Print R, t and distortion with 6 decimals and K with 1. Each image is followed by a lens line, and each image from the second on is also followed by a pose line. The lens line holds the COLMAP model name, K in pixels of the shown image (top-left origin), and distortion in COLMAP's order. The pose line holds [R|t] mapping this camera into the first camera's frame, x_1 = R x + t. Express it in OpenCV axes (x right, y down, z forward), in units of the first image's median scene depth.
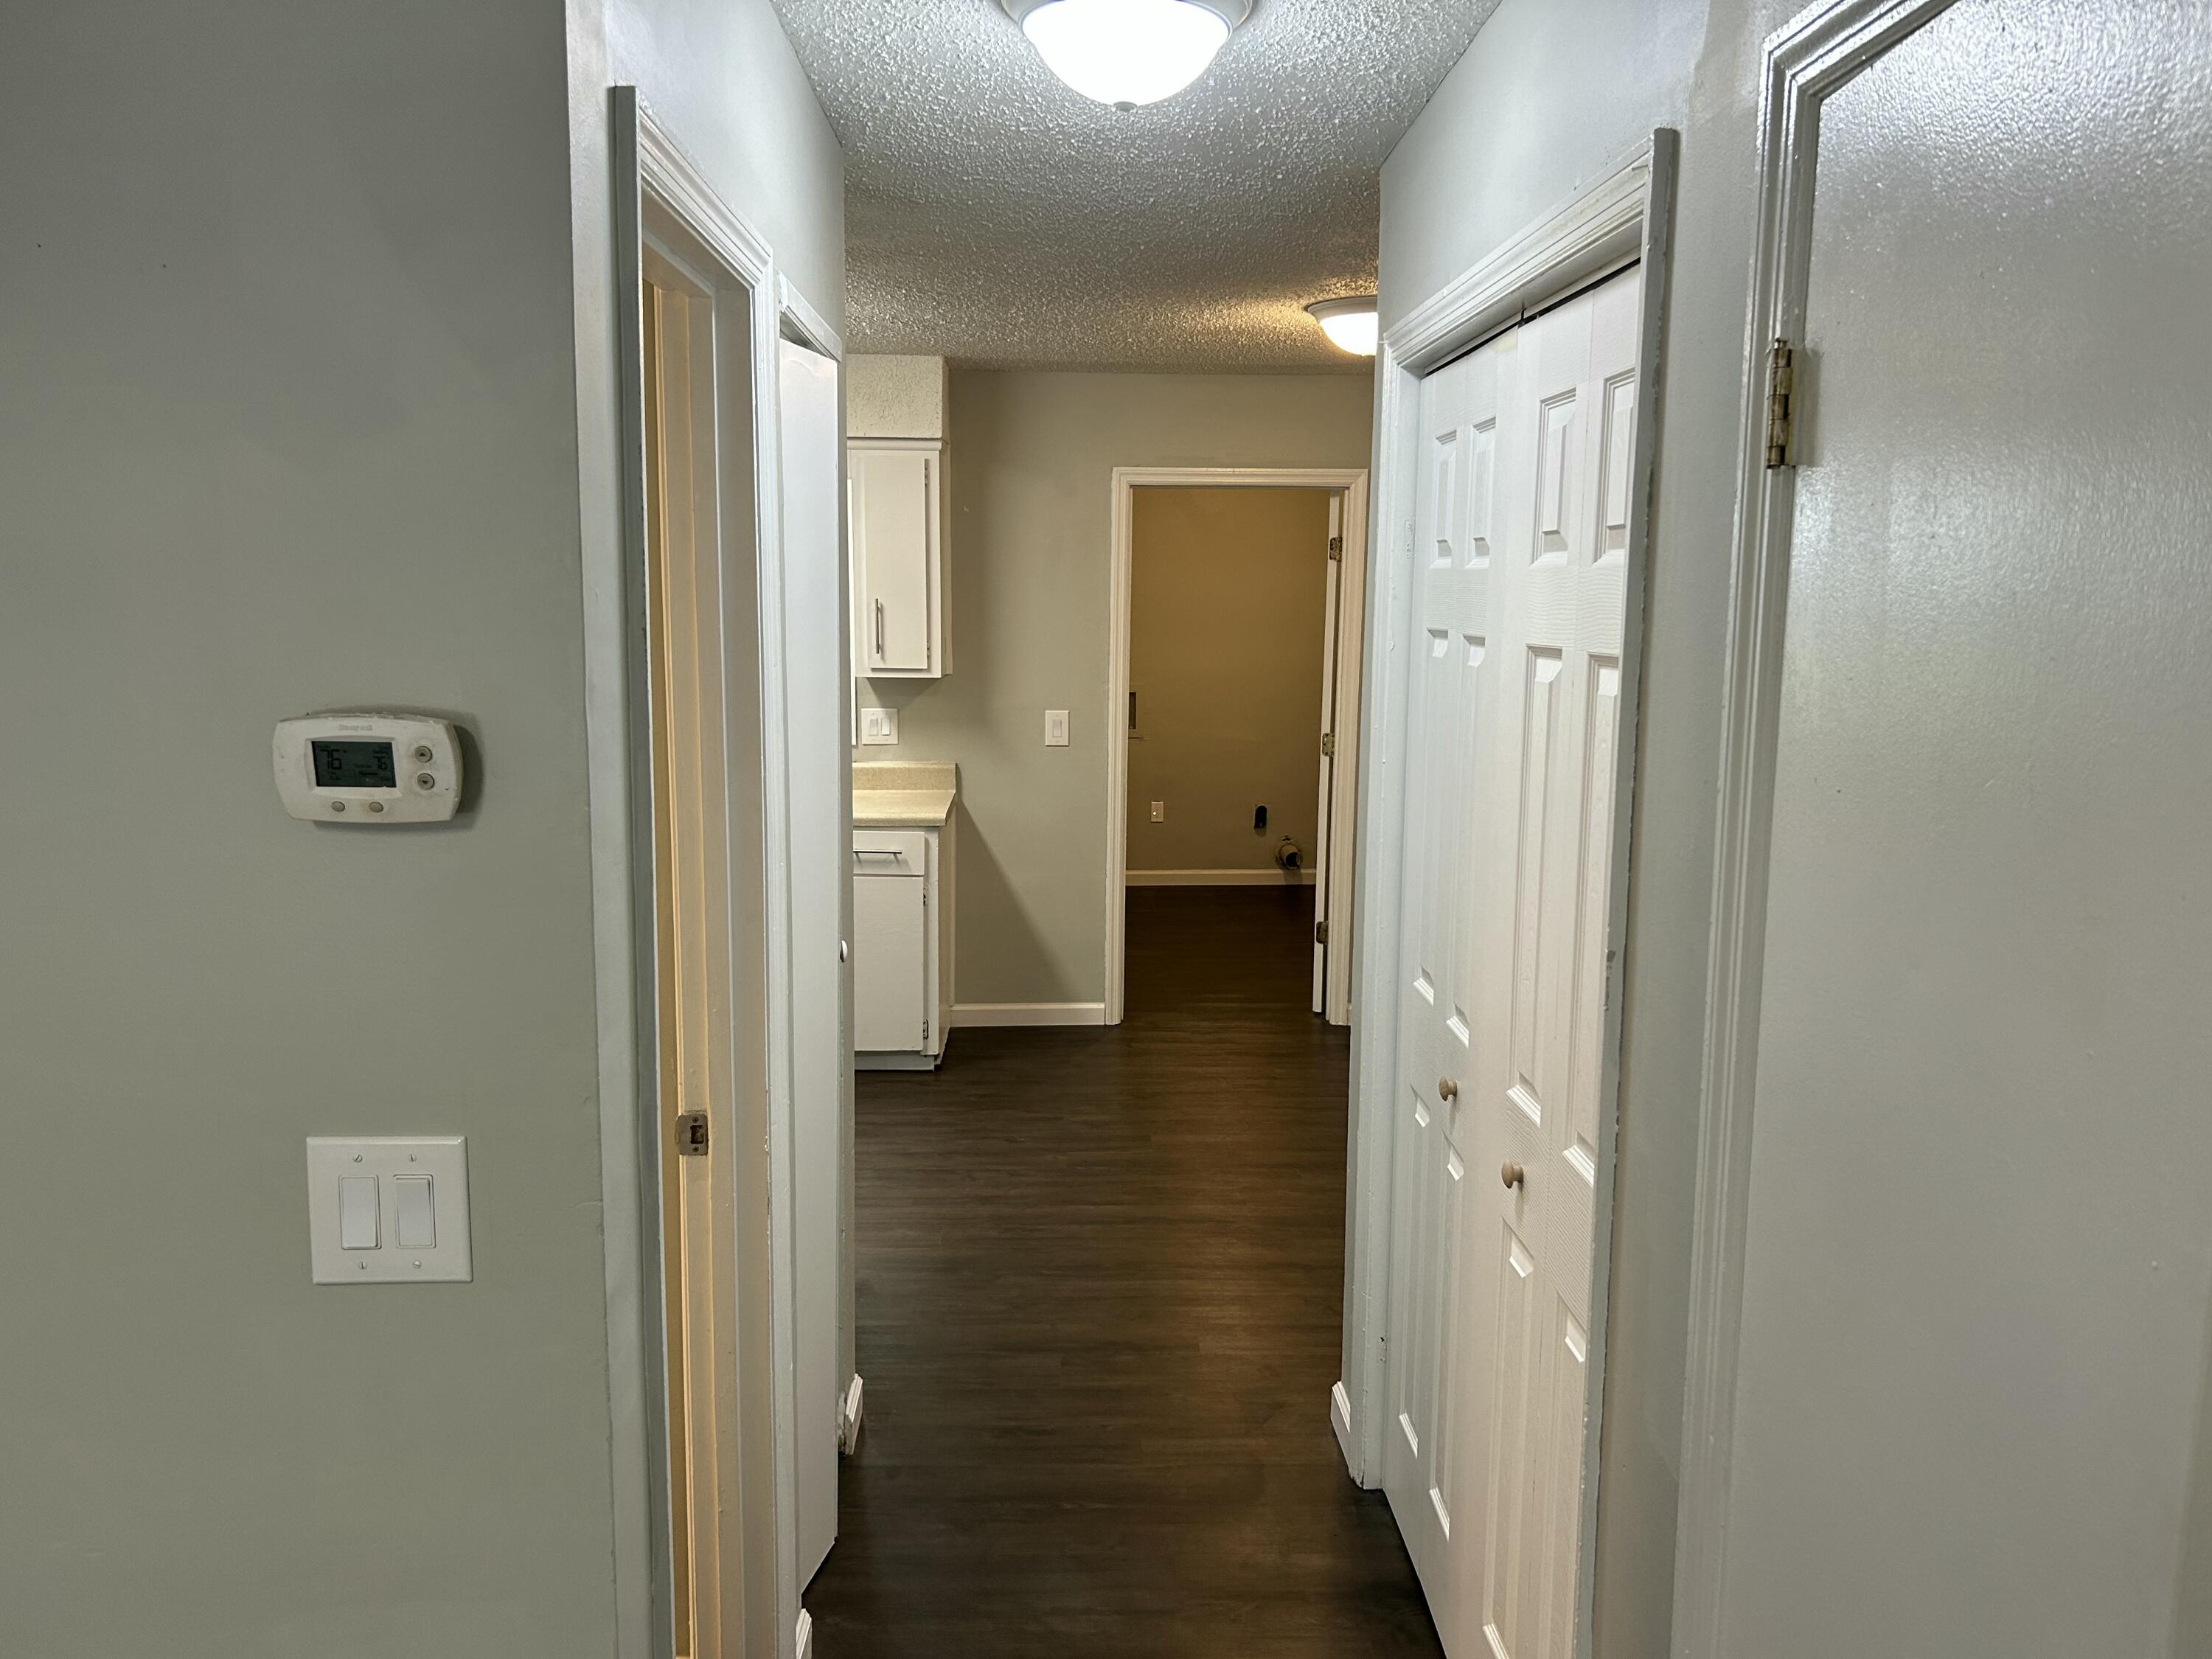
lens RADIAL K [[1684.7, 0, 1096.3], [0, 1684.7, 832.1], [0, 0, 1]] dist [0.087294, -0.093427]
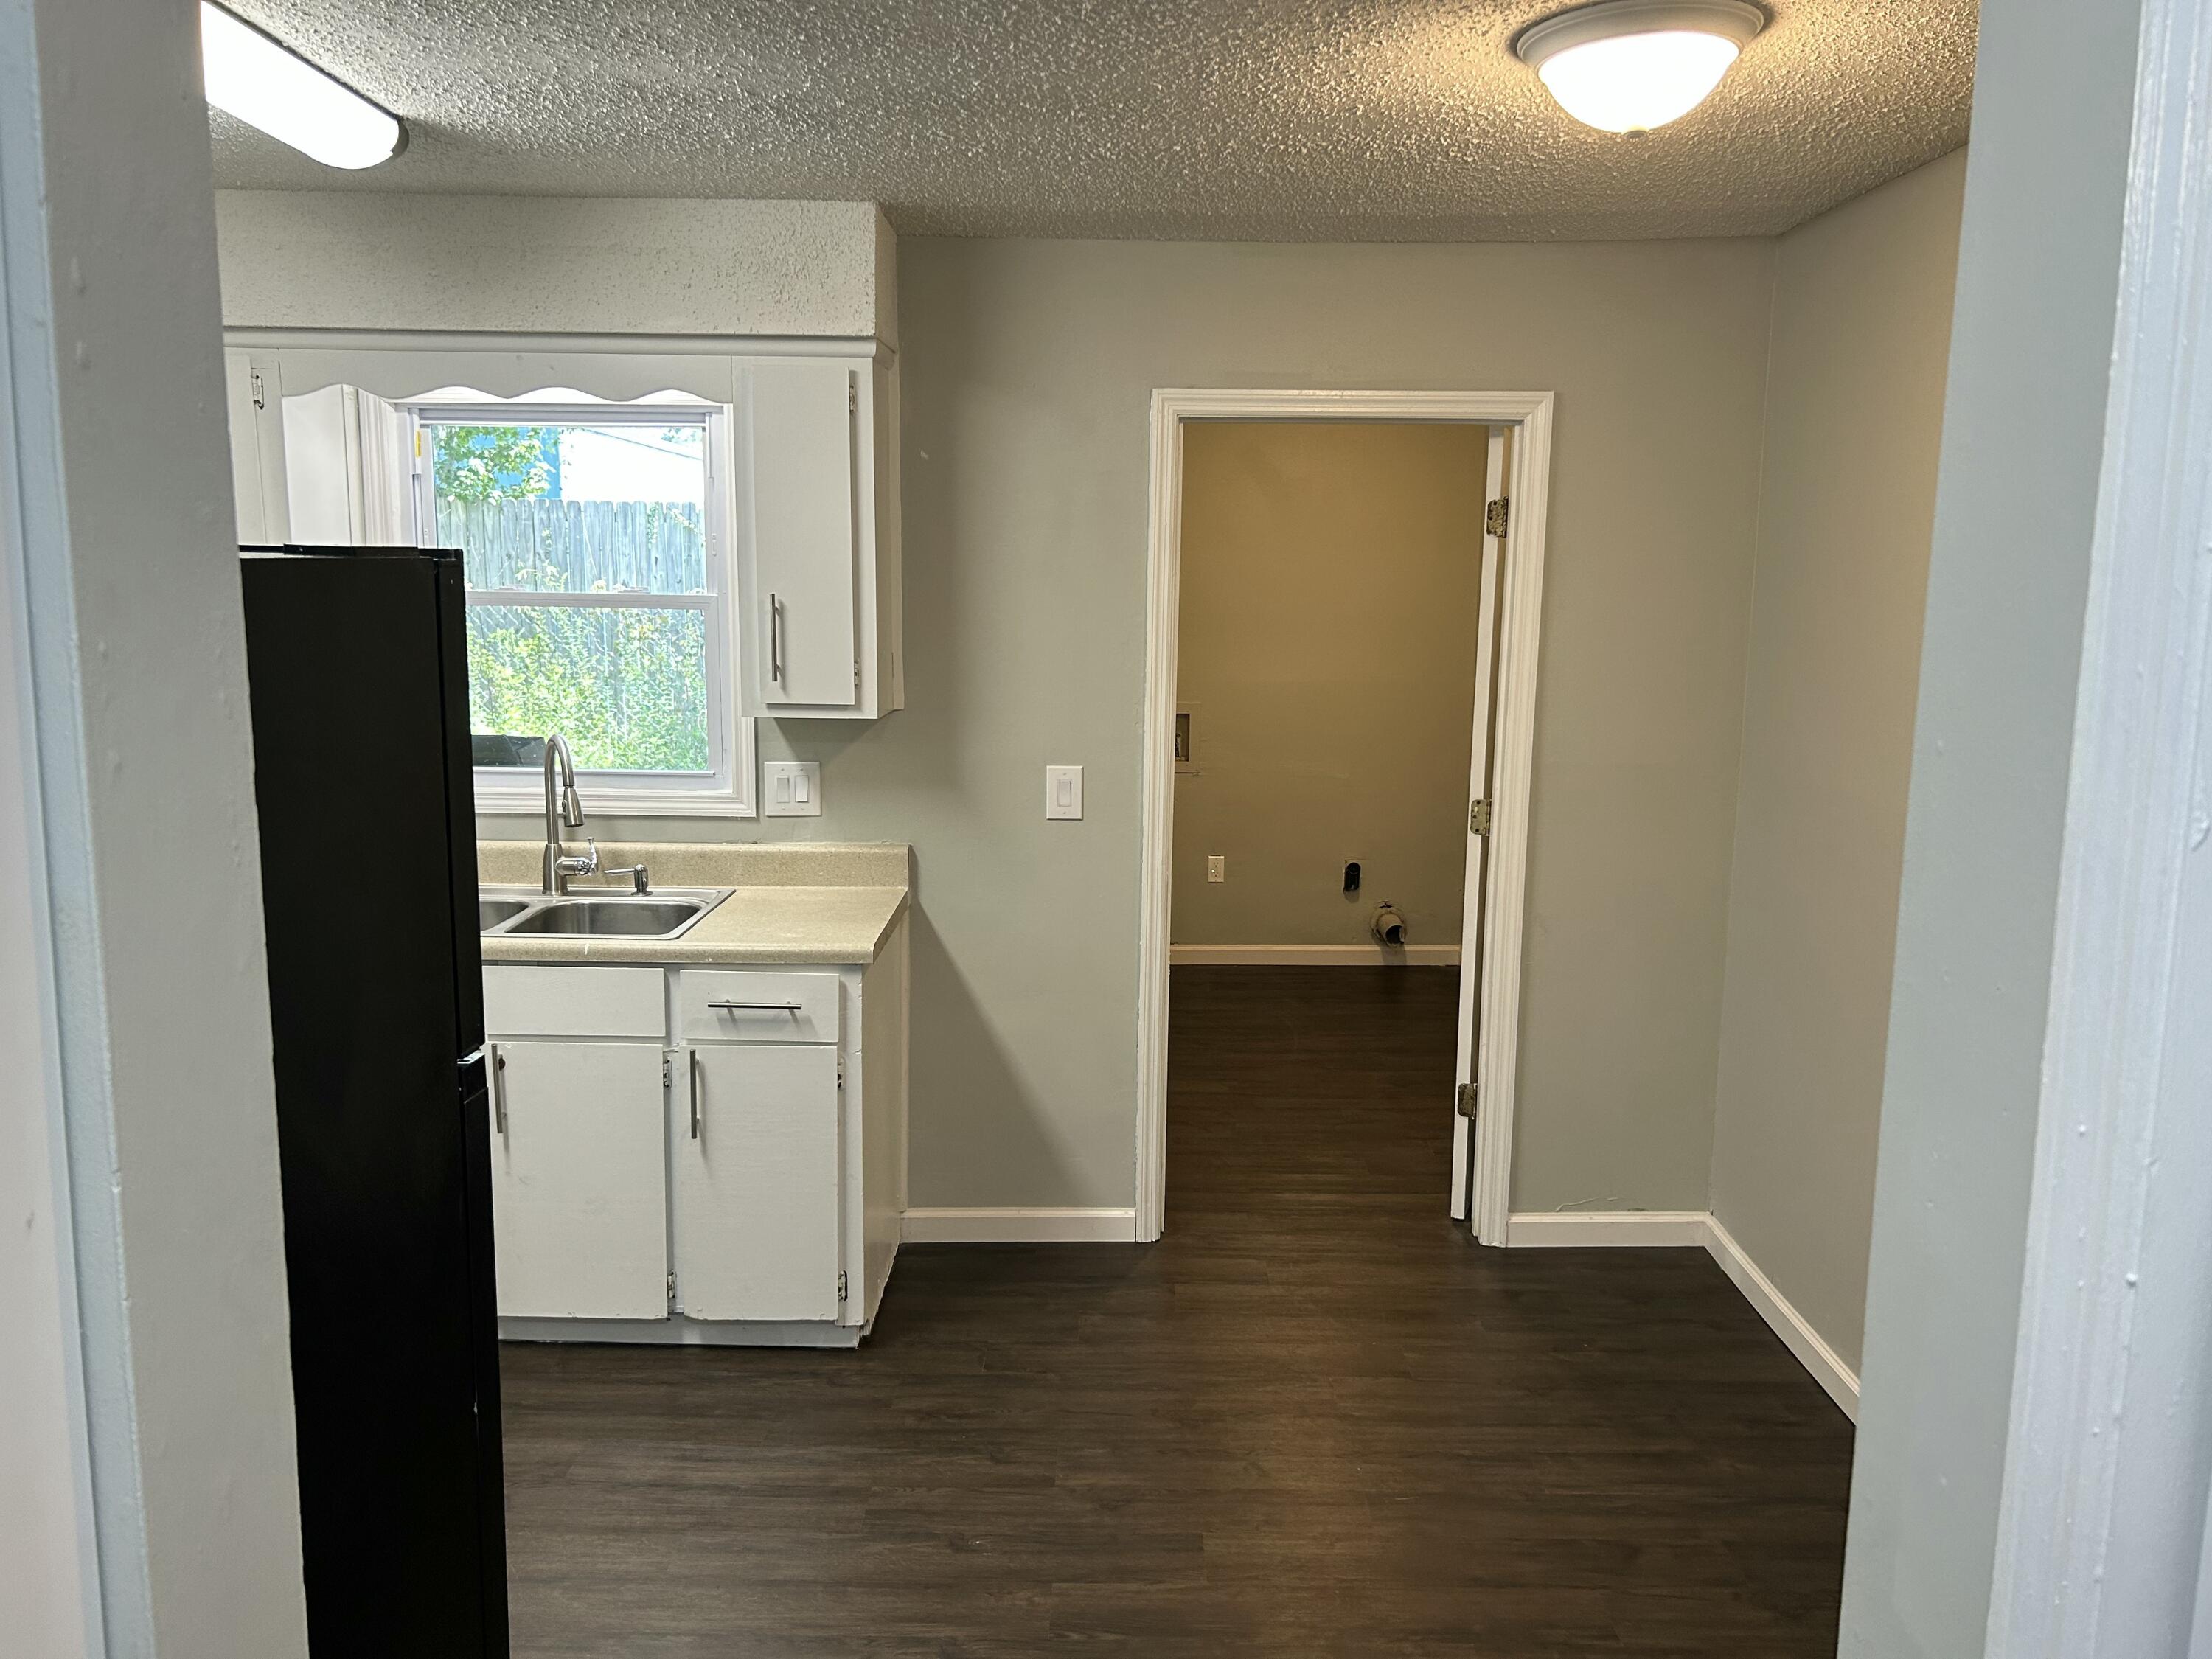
lens RADIAL K [[1654.0, 0, 1097.4], [0, 1654.0, 819.2], [0, 0, 1]] dist [0.079685, -0.096031]
pose [[0.999361, 0.007381, -0.034966, 0.012354], [-0.007331, 0.999972, 0.001564, -0.054807], [0.034977, -0.001307, 0.999387, 0.376931]]
